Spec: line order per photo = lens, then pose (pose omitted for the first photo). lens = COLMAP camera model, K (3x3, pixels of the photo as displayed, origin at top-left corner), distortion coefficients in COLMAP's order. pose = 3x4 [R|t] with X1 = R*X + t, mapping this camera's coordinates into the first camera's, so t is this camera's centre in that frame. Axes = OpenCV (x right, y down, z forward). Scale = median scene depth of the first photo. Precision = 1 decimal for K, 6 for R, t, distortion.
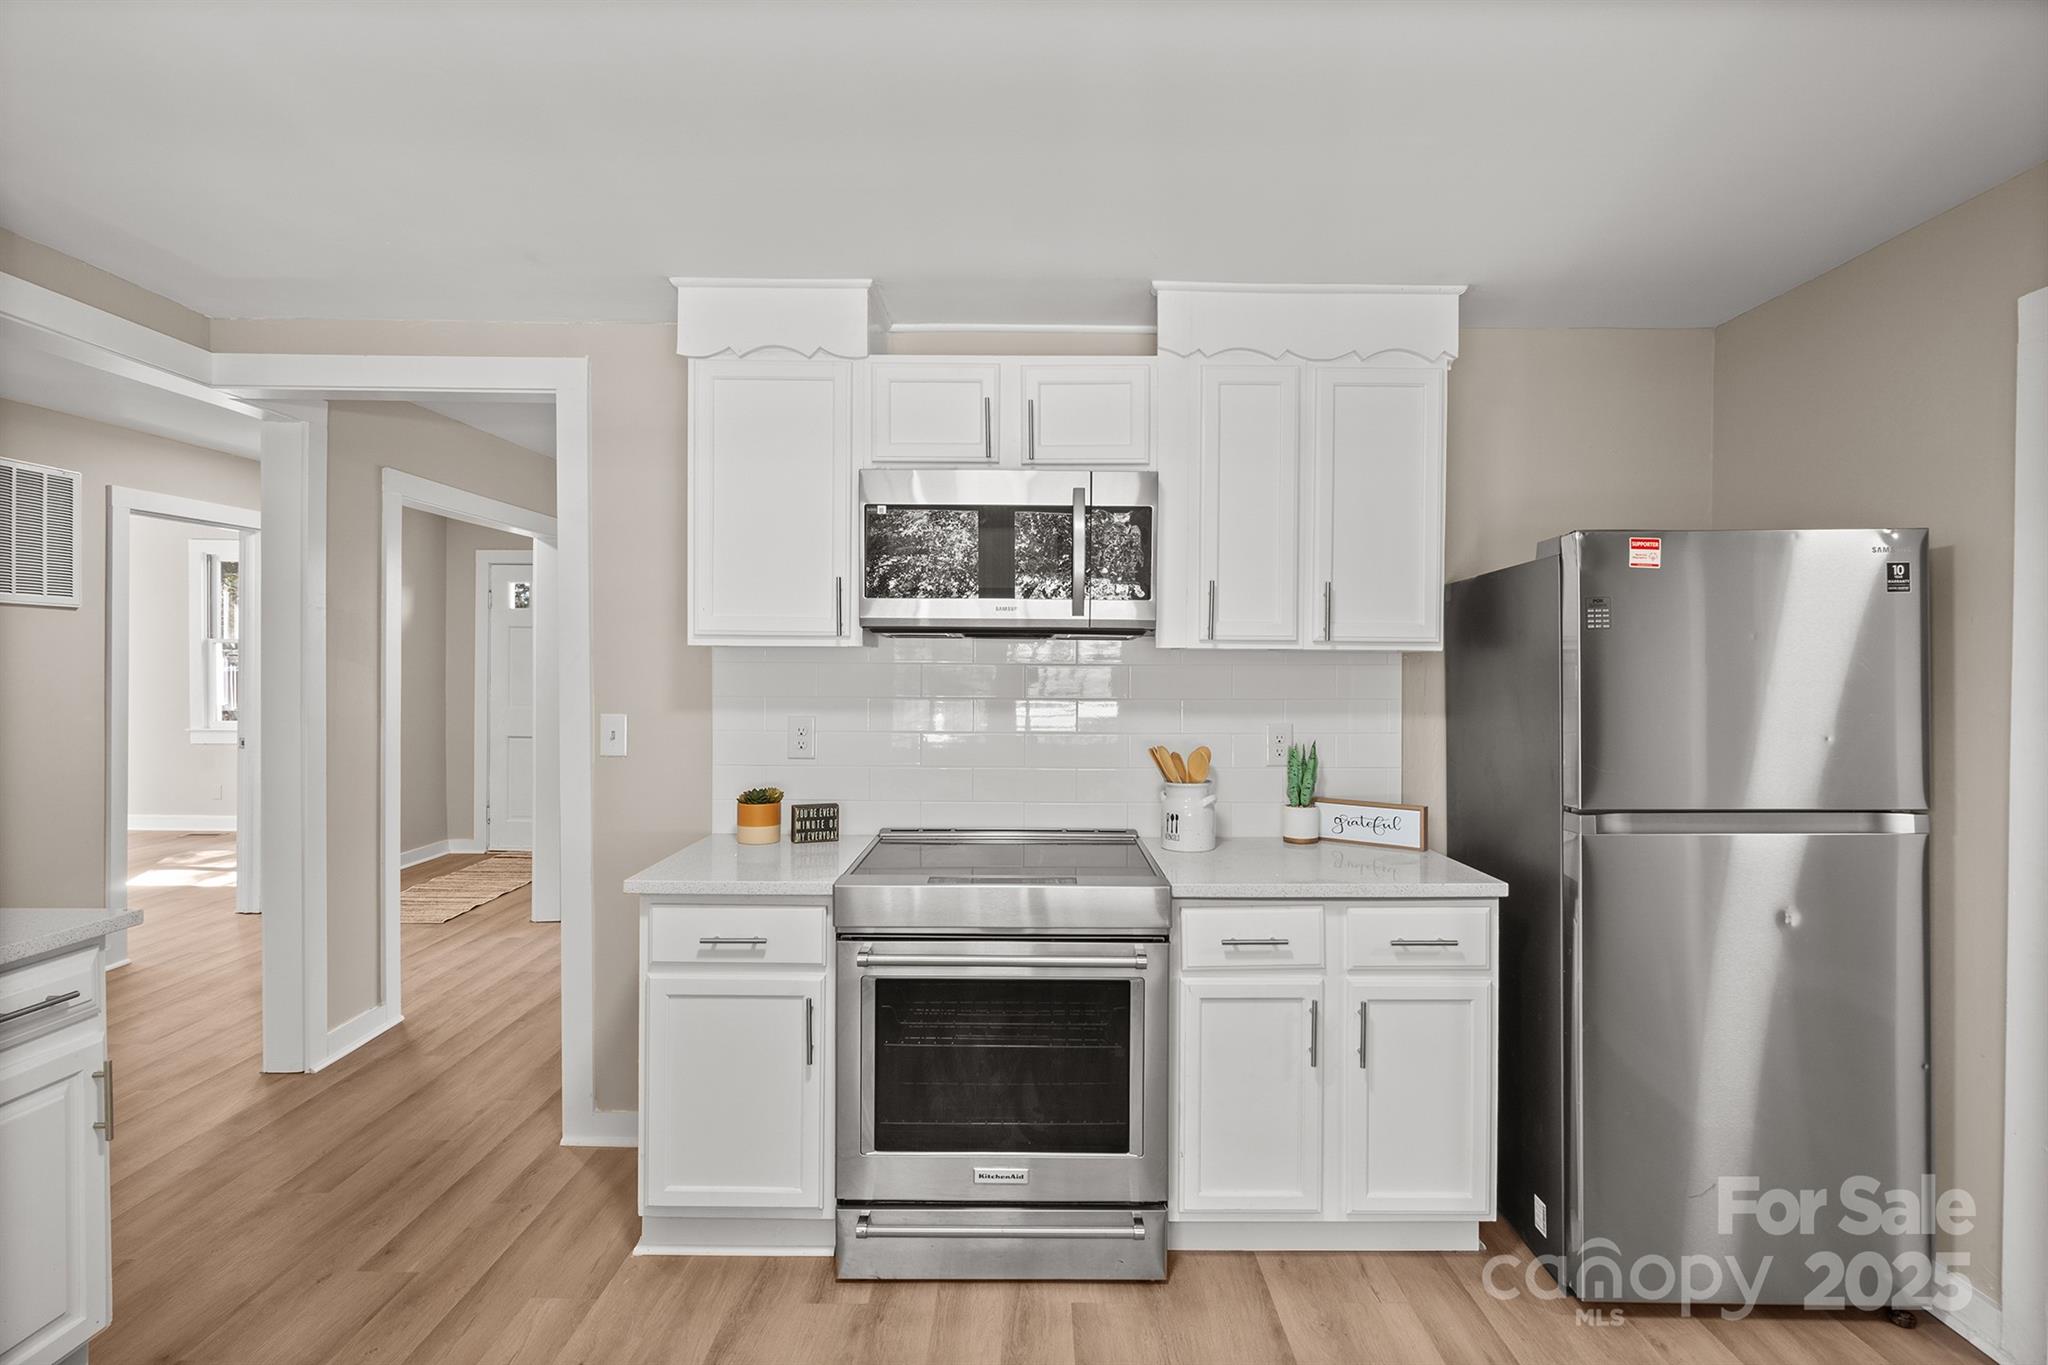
lens RADIAL K [[1014.5, 0, 1034.2], [0, 1014.5, 686.8], [0, 0, 1]] dist [-0.000571, -0.000188]
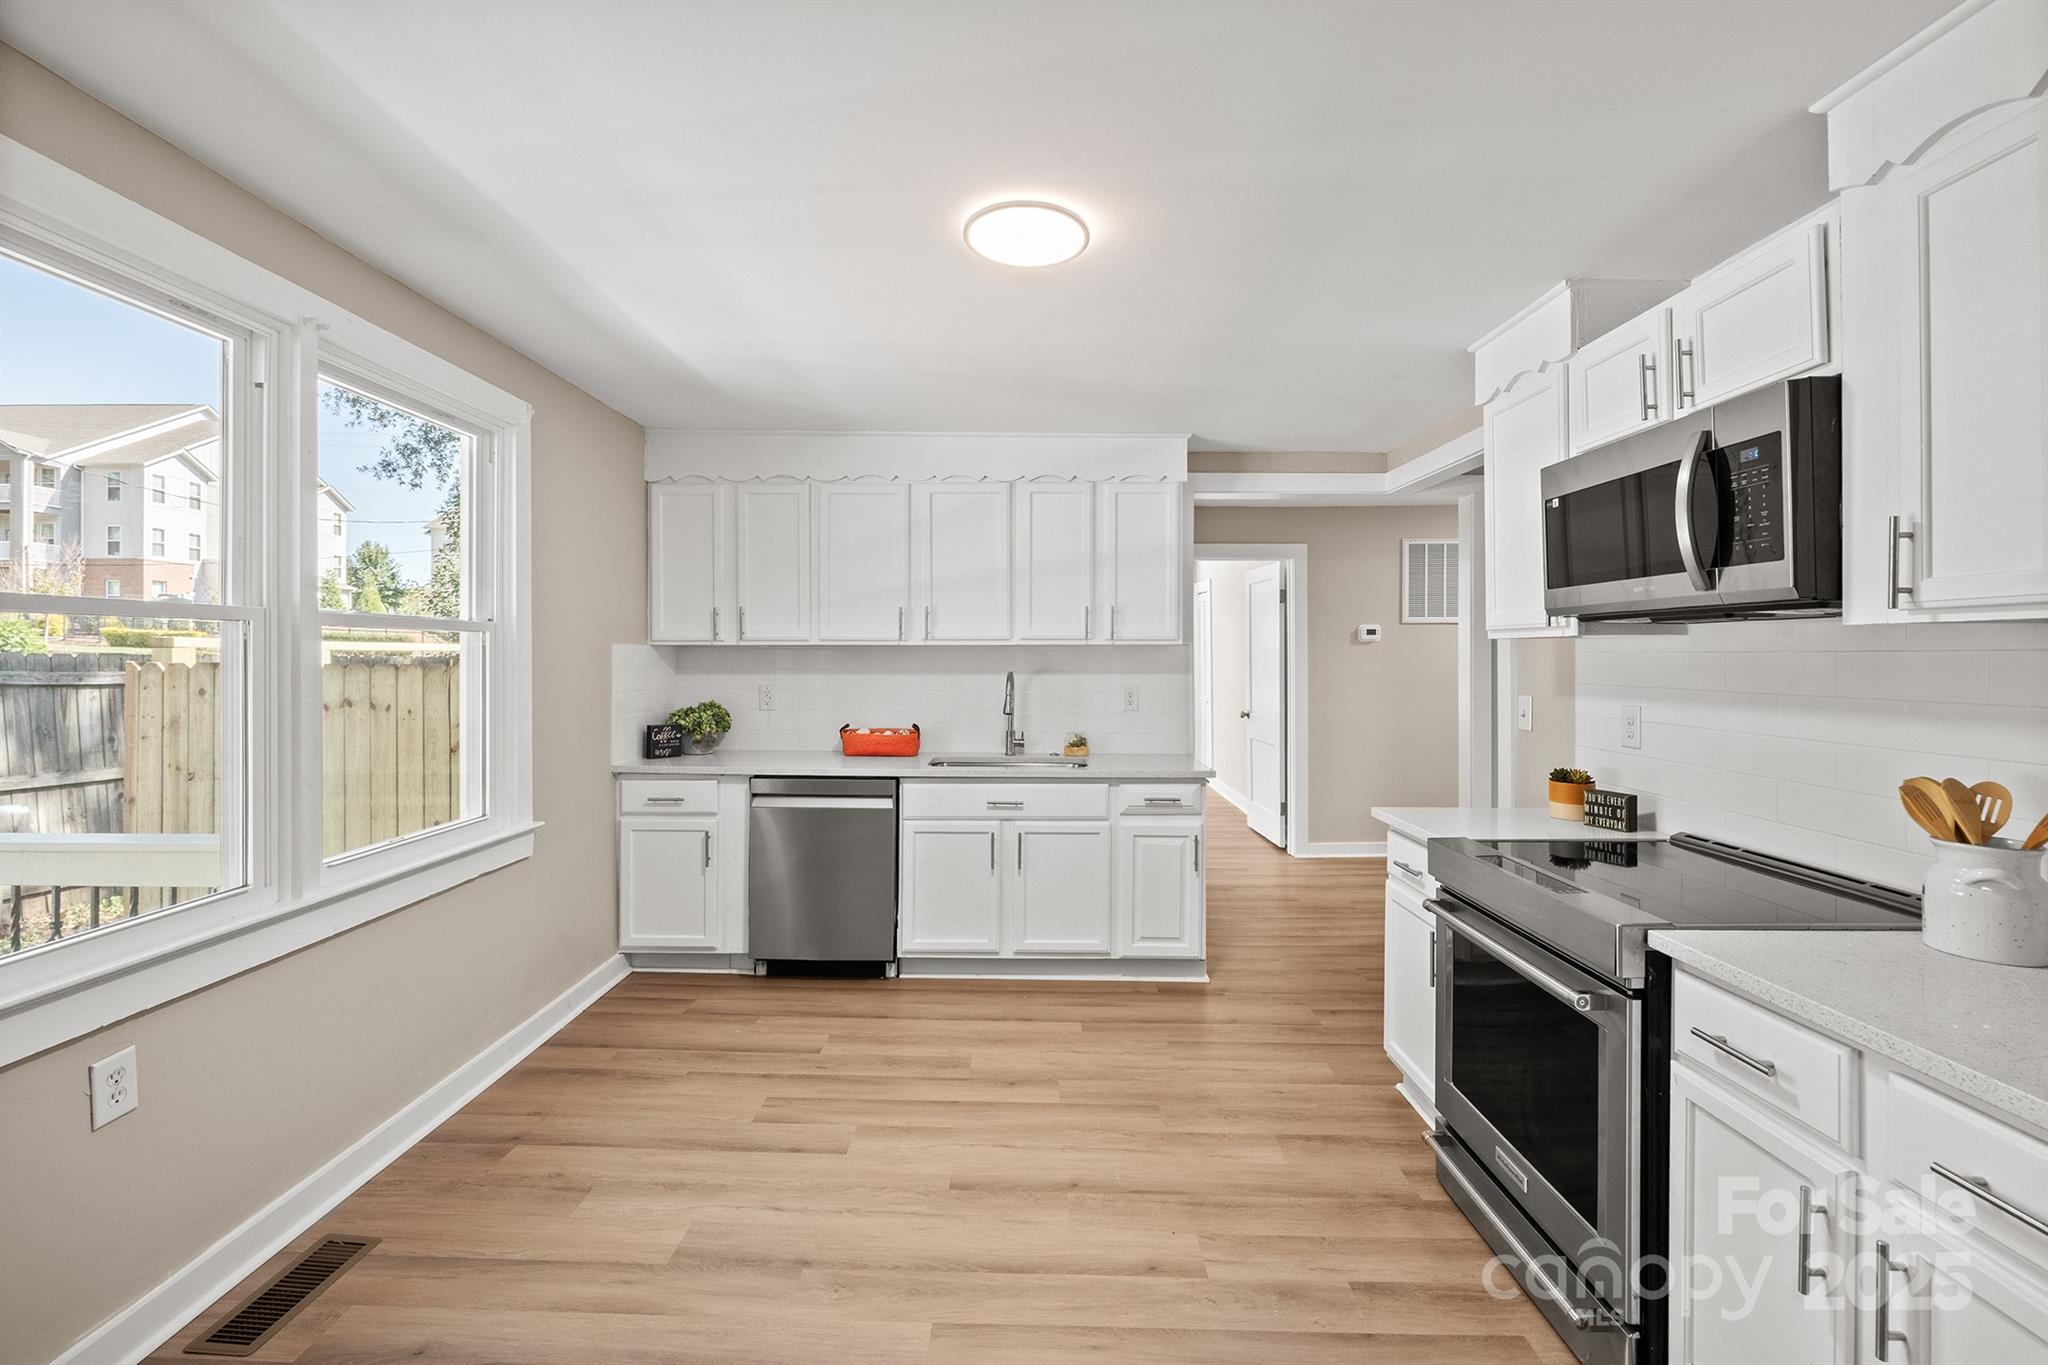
lens RADIAL K [[866.9, 0, 1026.2], [0, 866.9, 672.8], [0, 0, 1]] dist [-0.000682, -0.000119]
pose [[-0.007364, 0.010604, -0.999917, 0.718121], [-0.020153, 0.999739, 0.010750, -0.000370], [0.999770, 0.020231, -0.007149, 0.464460]]
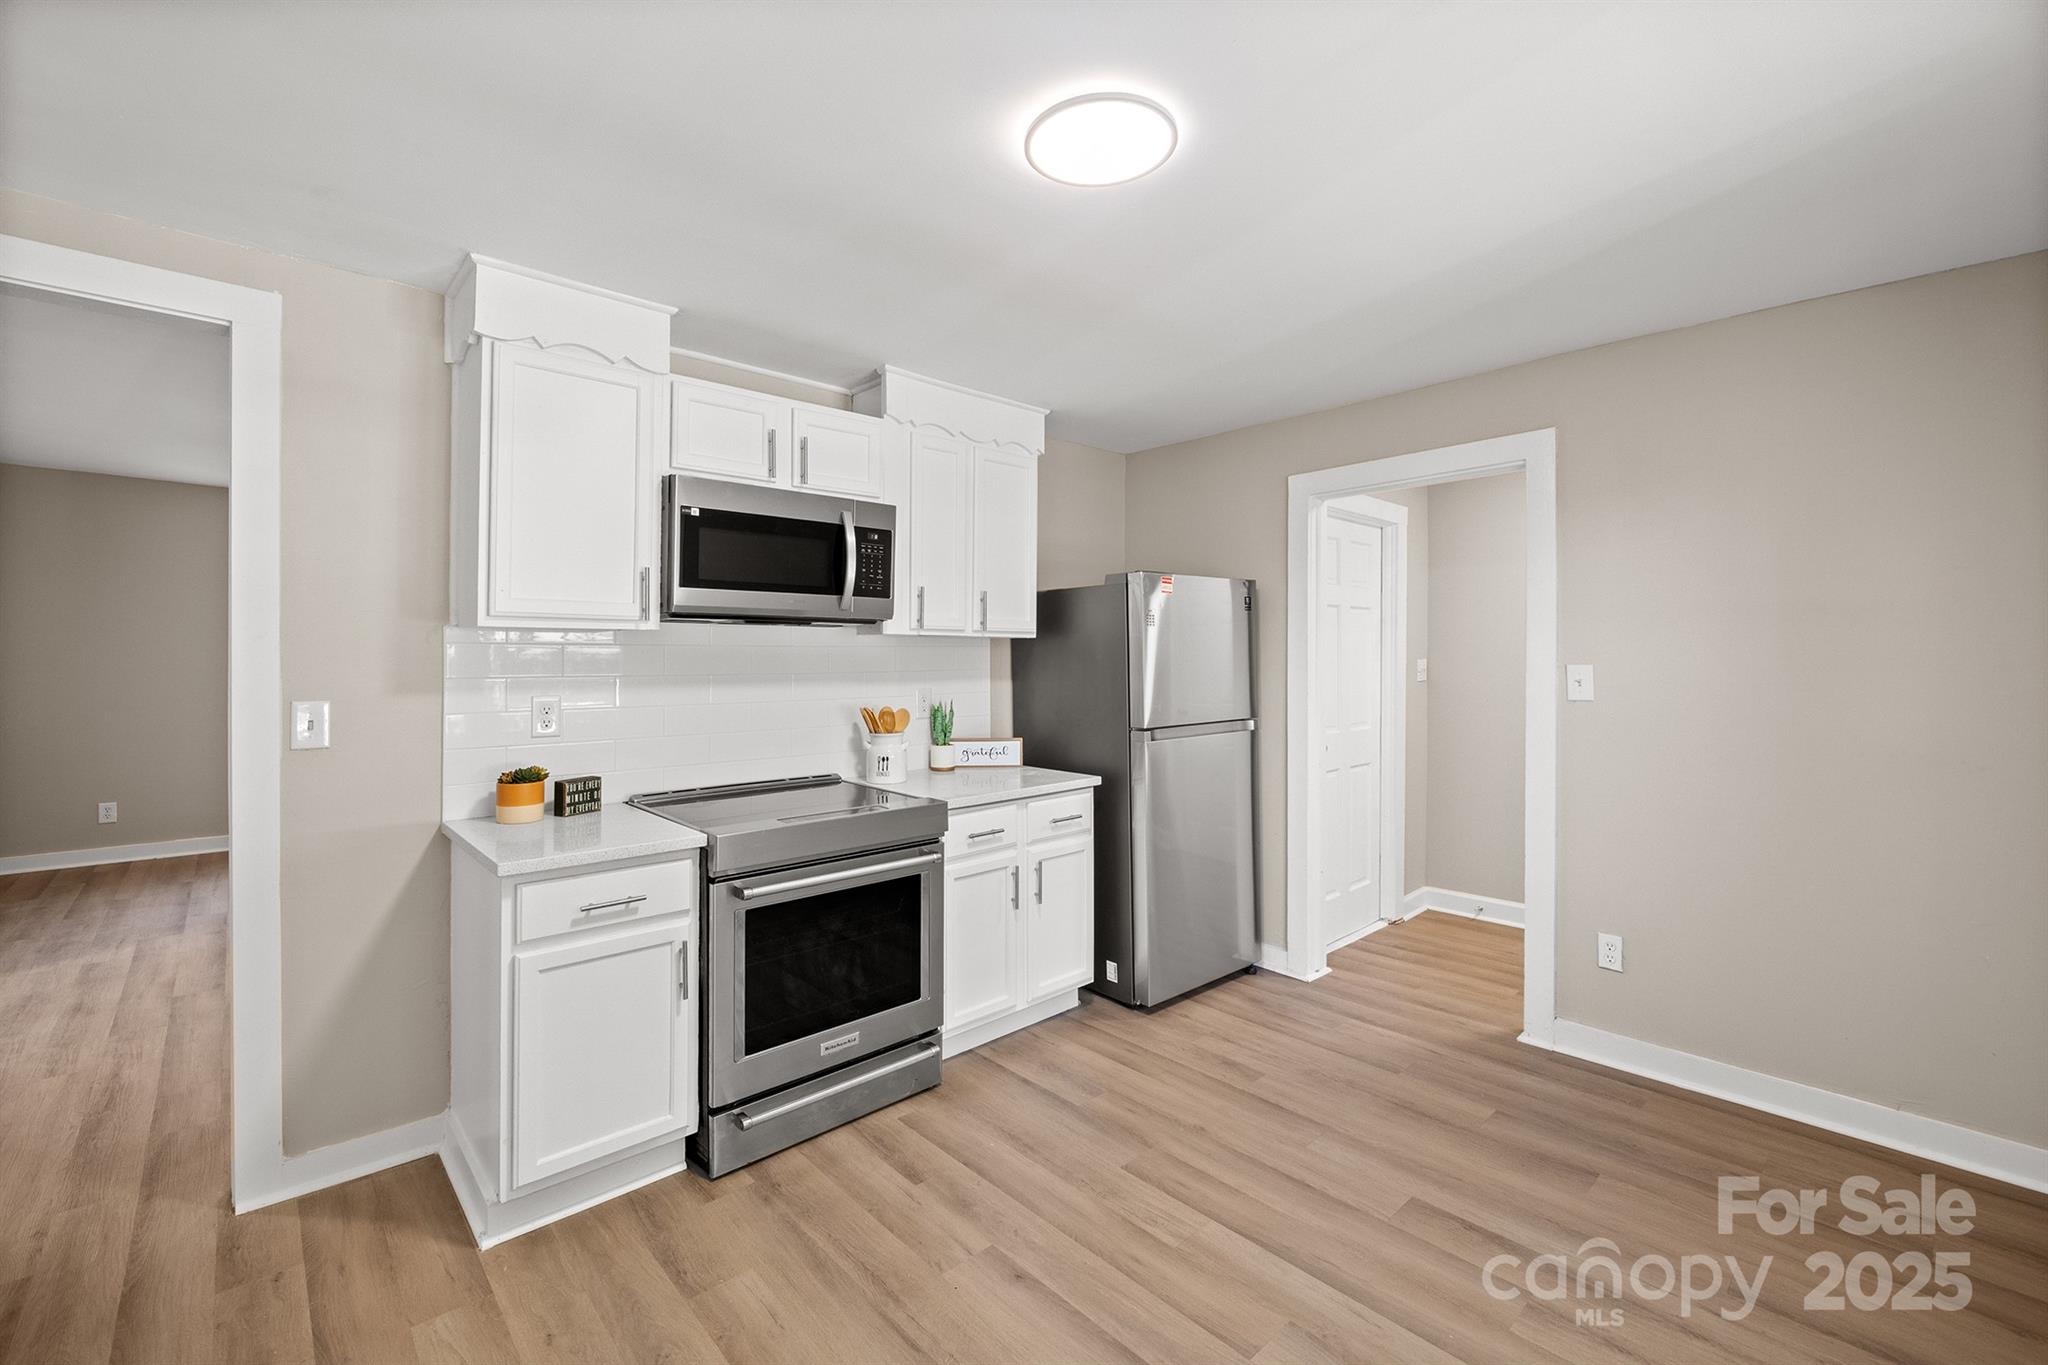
lens RADIAL K [[866.4, 0, 1030.3], [0, 866.4, 651.8], [0, 0, 1]] dist [-0.004038, -0.000606]
pose [[0.732574, -0.003608, 0.680678, -0.532436], [0.013317, 0.999871, -0.009033, -0.001208], [-0.680557, 0.015682, 0.732527, 0.022454]]
